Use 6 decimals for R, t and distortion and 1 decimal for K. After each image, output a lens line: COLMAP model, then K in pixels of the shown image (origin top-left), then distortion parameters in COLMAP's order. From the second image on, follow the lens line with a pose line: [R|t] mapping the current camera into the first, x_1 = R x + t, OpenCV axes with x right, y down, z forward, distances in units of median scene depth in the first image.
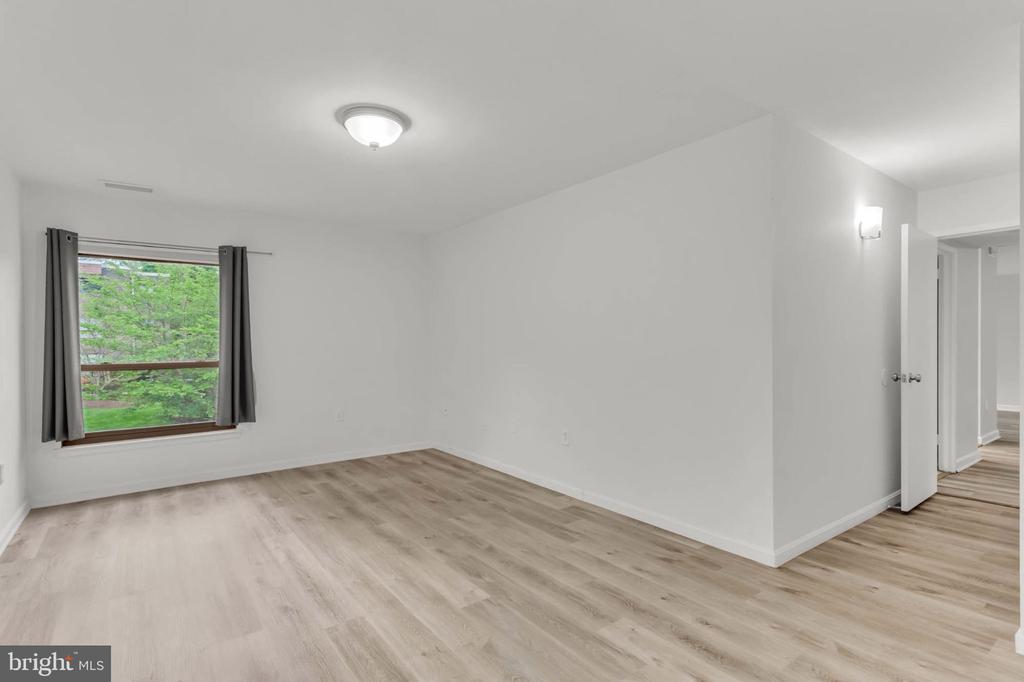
lens RADIAL K [[493.0, 0, 514.3], [0, 493.0, 371.2], [0, 0, 1]] dist [0.001379, 0.000204]
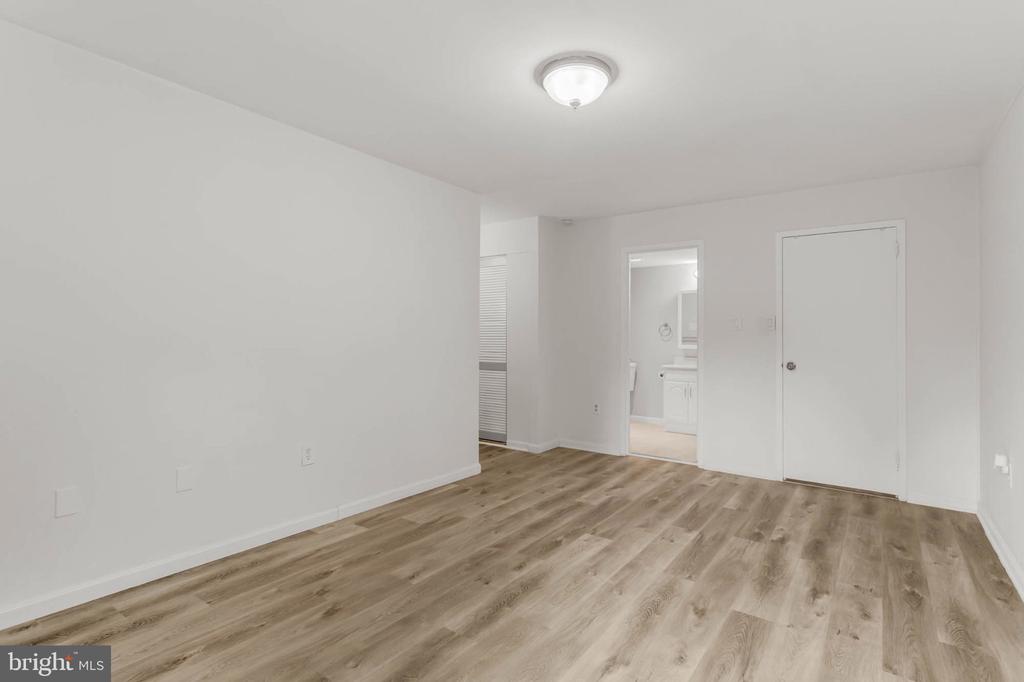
lens RADIAL K [[494.8, 0, 510.2], [0, 494.8, 326.3], [0, 0, 1]] dist [0.000308, 0.000969]
pose [[-0.269283, 0.024132, 0.962759, -0.843938], [0.048566, 0.998754, -0.011450, -0.048917], [-0.961836, 0.043674, -0.270120, 1.030394]]
